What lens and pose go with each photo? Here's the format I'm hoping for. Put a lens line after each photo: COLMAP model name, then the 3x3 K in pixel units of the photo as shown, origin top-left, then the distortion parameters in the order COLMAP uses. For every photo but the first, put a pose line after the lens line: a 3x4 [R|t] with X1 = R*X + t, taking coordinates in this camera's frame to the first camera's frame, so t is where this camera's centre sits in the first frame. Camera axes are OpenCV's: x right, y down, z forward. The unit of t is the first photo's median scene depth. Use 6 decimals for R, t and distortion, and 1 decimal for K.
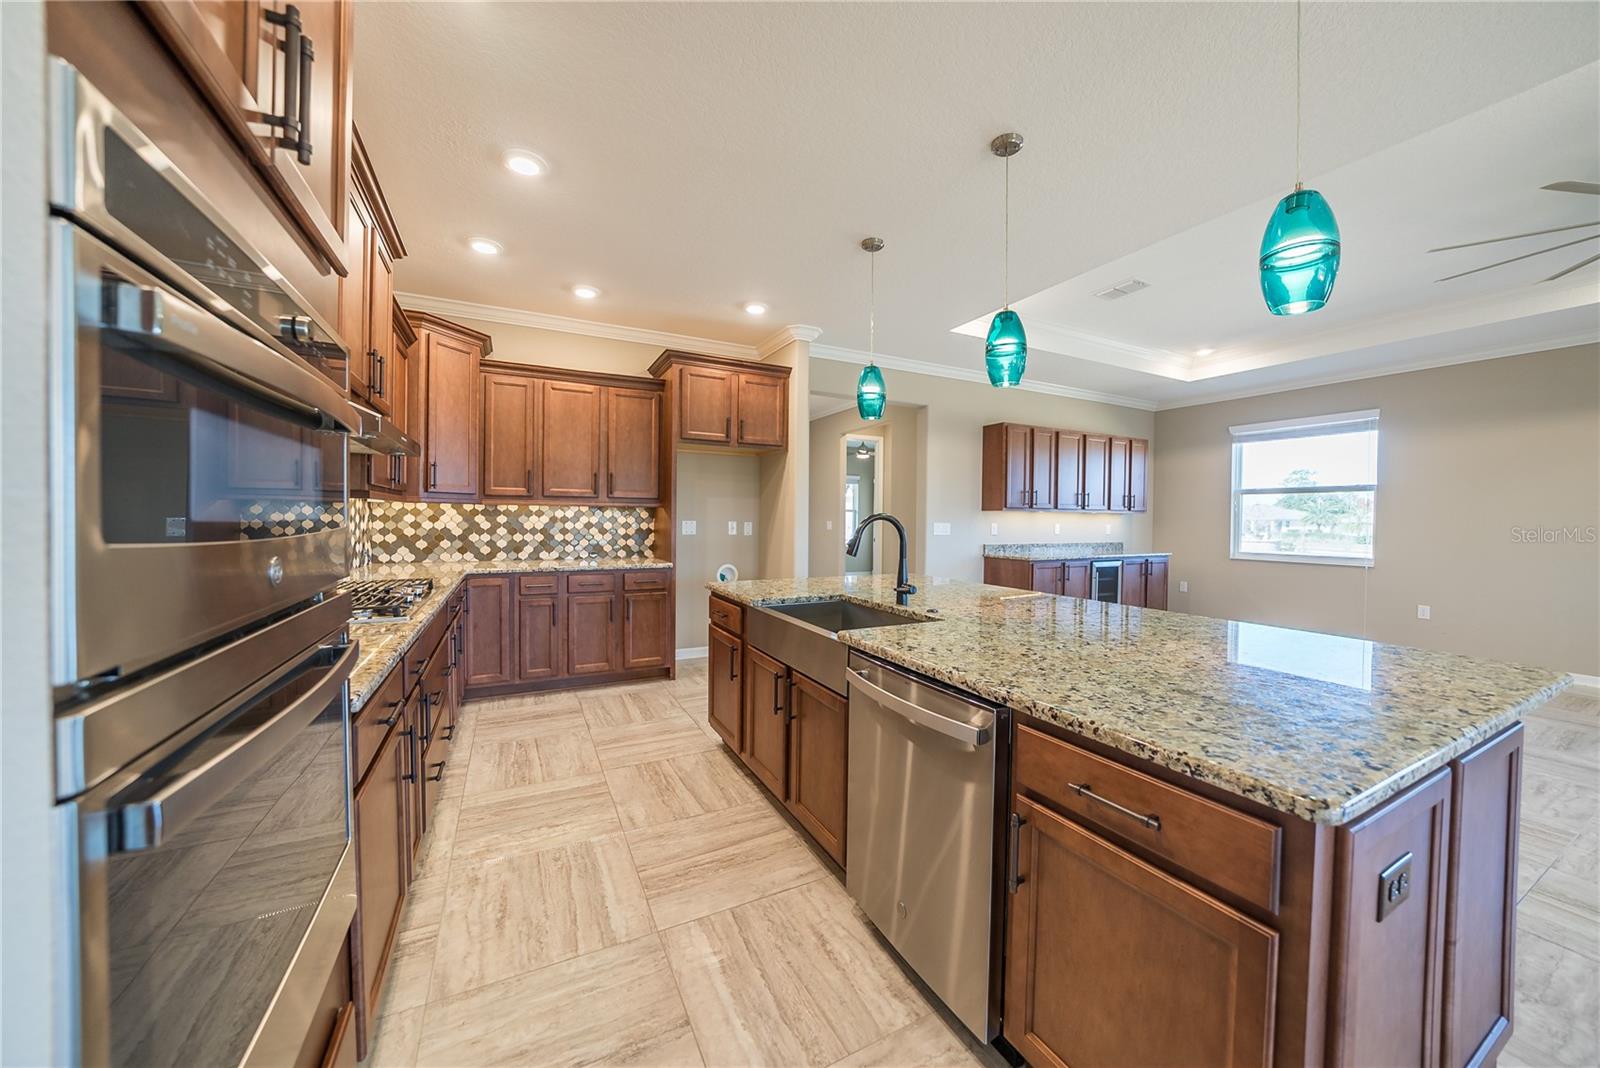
lens RADIAL K [[563.3, 0, 805.9], [0, 563.3, 524.4], [0, 0, 1]] dist [-0.025006, 0.003774]
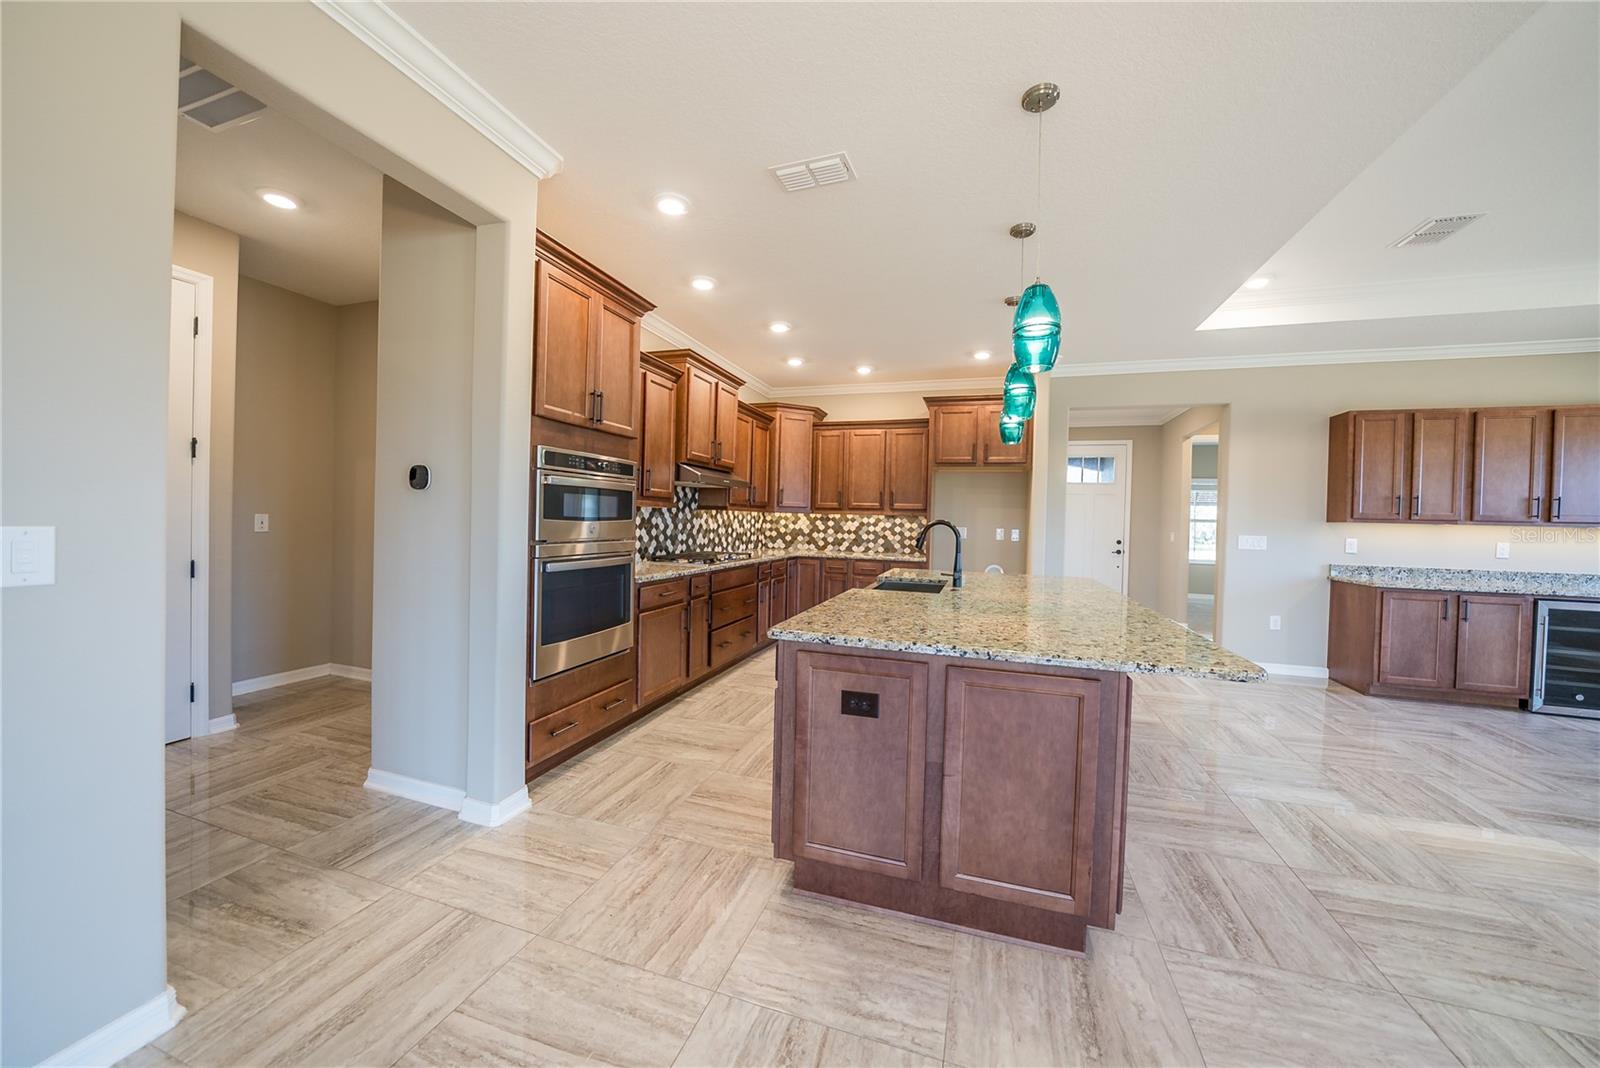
lens RADIAL K [[563.3, 0, 801.8], [0, 563.3, 525.7], [0, 0, 1]] dist [-0.025006, 0.003774]
pose [[0.698299, 0.015458, -0.715639, 0.498038], [-0.025253, 0.999676, -0.003048, 0.003491], [0.715360, 0.020201, 0.698464, -0.125969]]
